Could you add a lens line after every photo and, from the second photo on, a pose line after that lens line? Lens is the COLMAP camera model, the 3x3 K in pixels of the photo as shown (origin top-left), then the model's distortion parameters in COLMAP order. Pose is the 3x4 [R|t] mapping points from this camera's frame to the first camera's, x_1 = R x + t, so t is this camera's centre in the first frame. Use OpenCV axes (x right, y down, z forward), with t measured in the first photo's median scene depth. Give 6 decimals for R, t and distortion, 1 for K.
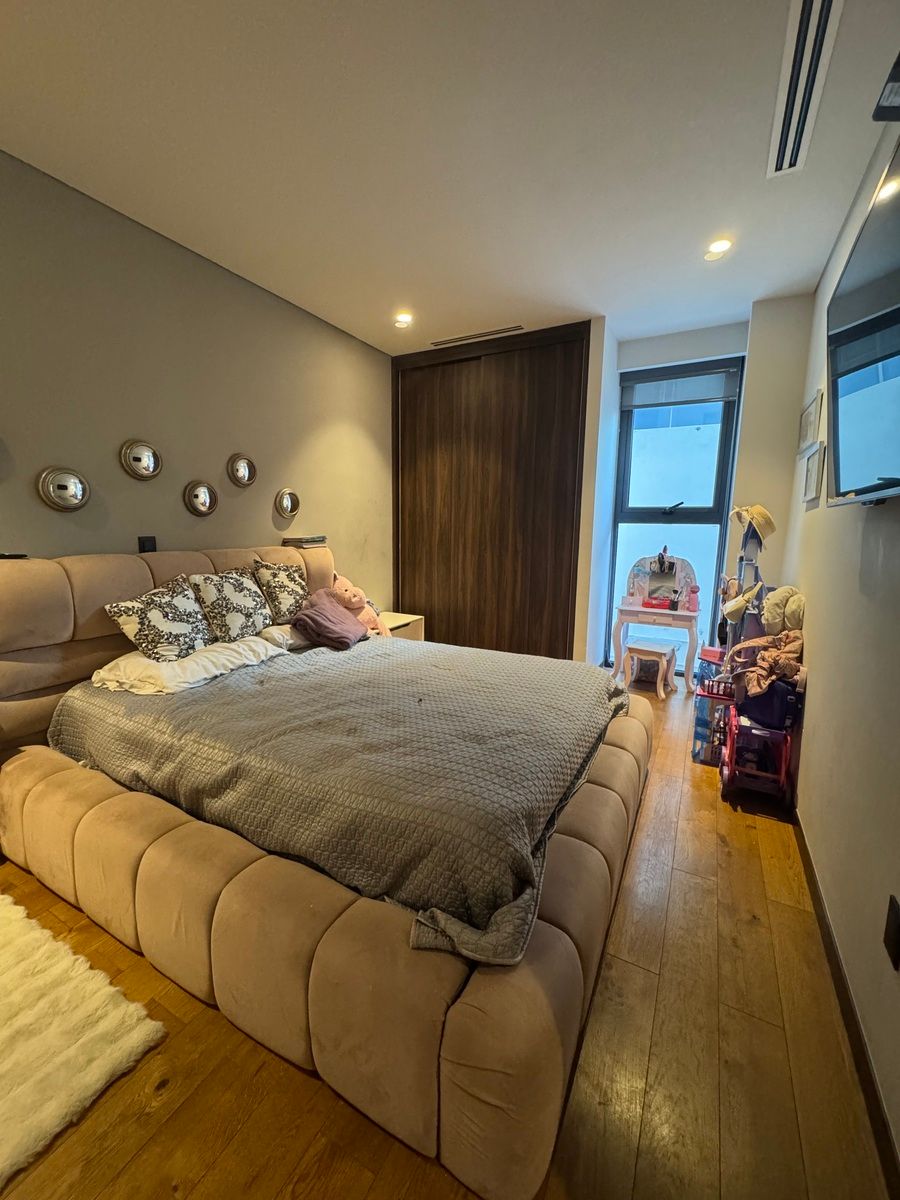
lens RADIAL K [[481.1, 0, 450.0], [0, 481.1, 600.0], [0, 0, 1]] dist [-0.001839, 0.000034]
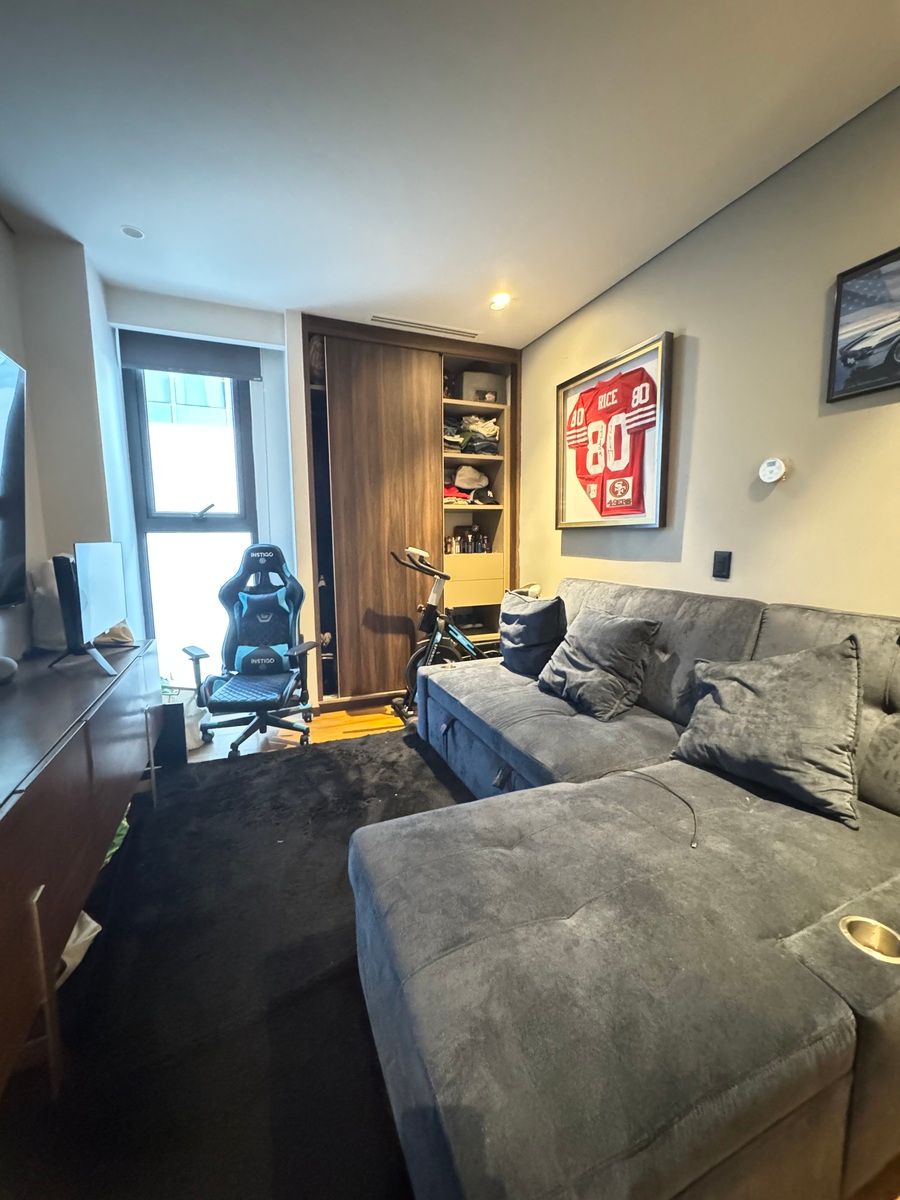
lens RADIAL K [[481.1, 0, 450.0], [0, 481.1, 600.0], [0, 0, 1]] dist [-0.001839, 0.000034]
pose [[0.624443, -0.117670, 0.772156, -0.695490], [0.130752, 0.990385, 0.045187, -0.047121], [-0.770049, 0.072744, 0.633824, 0.381433]]
